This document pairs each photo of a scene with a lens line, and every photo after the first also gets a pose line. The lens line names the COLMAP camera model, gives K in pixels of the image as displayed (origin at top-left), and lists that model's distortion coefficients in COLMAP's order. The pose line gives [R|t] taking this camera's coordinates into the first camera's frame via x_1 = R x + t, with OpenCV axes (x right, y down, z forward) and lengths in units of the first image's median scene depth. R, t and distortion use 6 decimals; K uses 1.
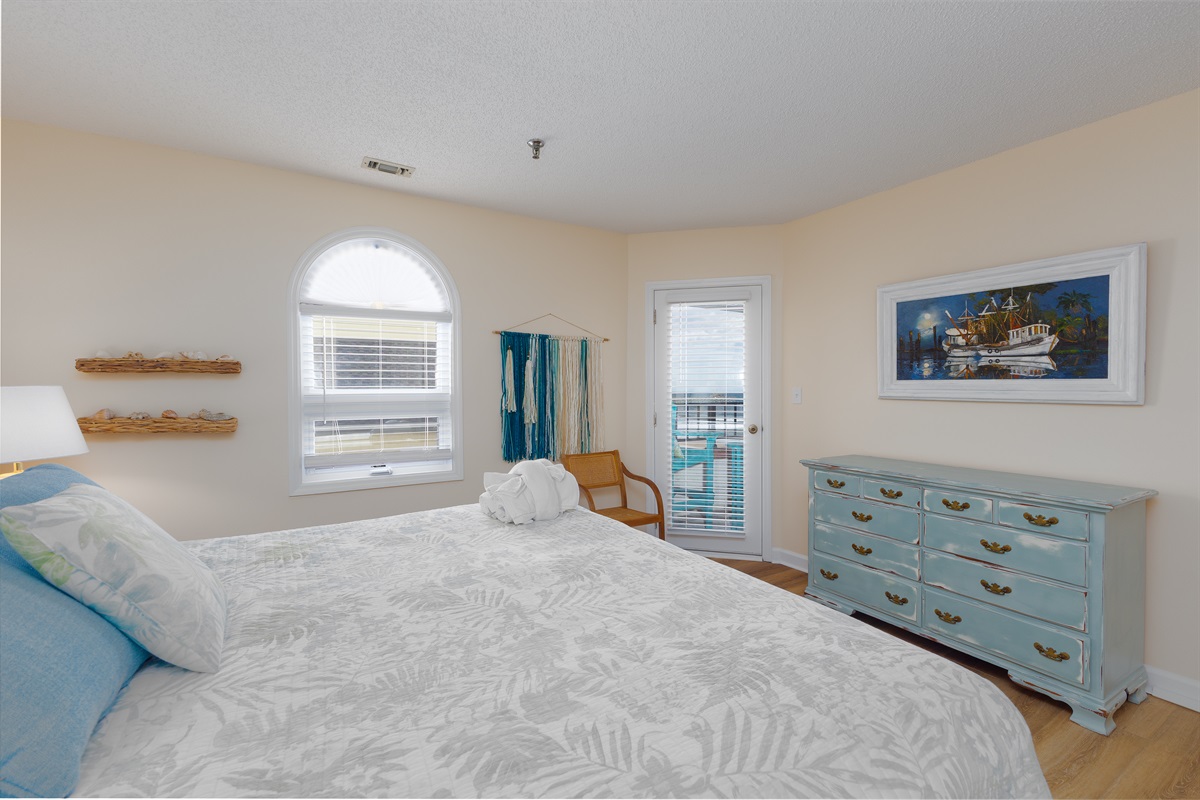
lens RADIAL K [[515.8, 0, 597.9], [0, 515.8, 405.0], [0, 0, 1]] dist [0.012212, 0.000140]
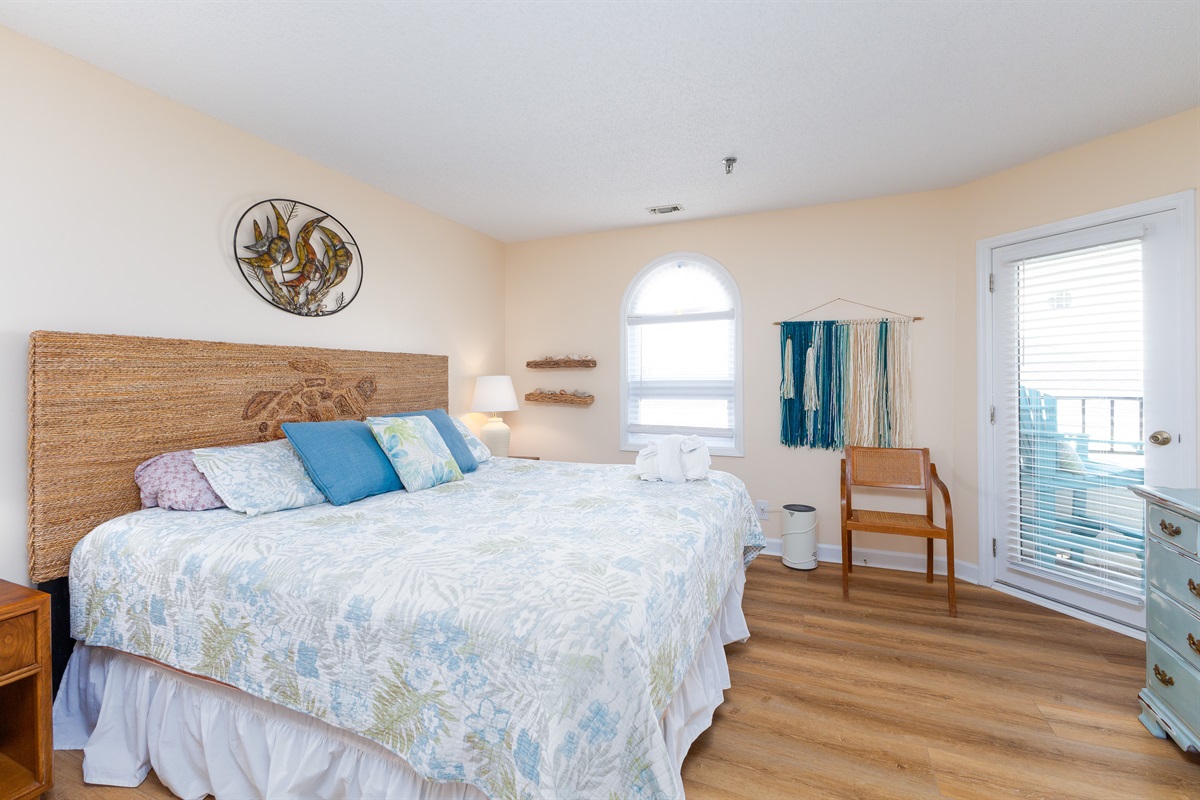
lens RADIAL K [[536.0, 0, 623.8], [0, 536.0, 397.2], [0, 0, 1]] dist [0.011696, -0.000067]
pose [[0.590891, 0.027912, -0.806268, 0.505755], [-0.022352, 0.999584, 0.018223, -0.001114], [0.806442, 0.007254, 0.591269, 0.084615]]
